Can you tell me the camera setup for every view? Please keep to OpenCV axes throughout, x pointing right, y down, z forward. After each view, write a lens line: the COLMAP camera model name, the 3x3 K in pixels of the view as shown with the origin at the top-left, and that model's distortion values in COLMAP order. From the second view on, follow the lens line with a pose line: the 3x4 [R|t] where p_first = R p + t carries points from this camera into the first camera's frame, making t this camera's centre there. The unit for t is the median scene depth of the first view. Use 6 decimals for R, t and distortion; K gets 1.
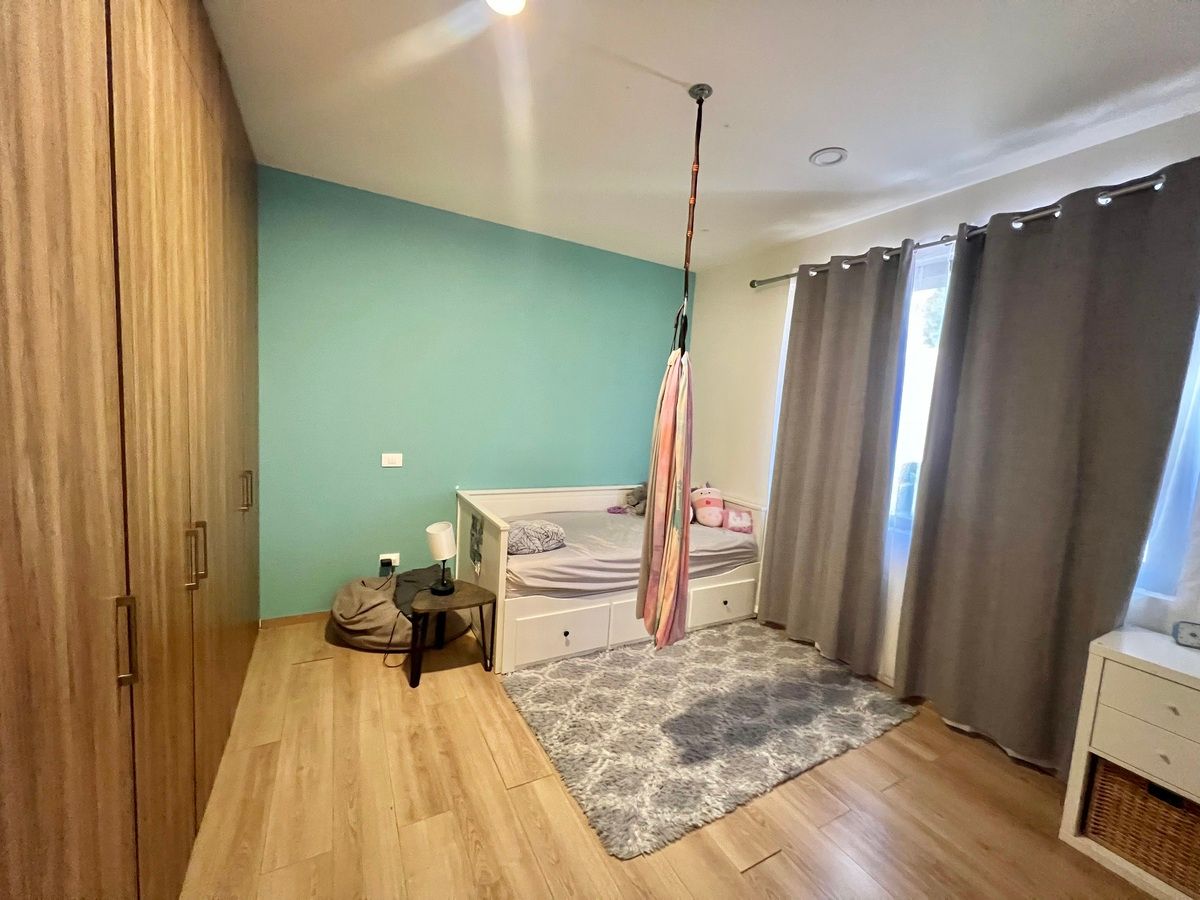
lens RADIAL K [[483.6, 0, 602.4], [0, 483.6, 452.9], [0, 0, 1]] dist [0.001593, -0.000052]
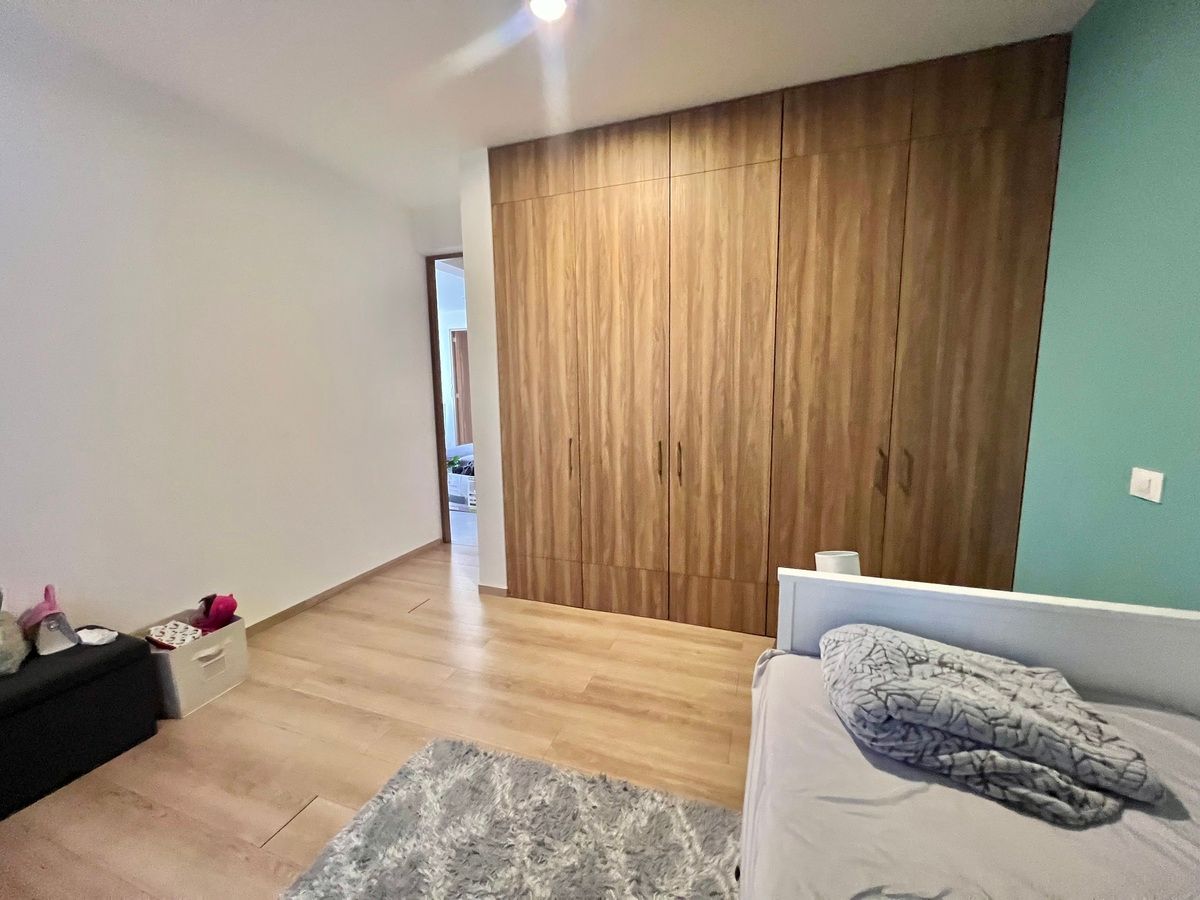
lens RADIAL K [[483.6, 0, 602.4], [0, 483.6, 452.9], [0, 0, 1]] dist [0.001593, -0.000052]
pose [[-0.753539, 0.037191, -0.656350, 0.391772], [-0.096790, 0.981242, 0.166723, -0.059566], [0.650239, 0.189161, -0.735804, 1.659273]]
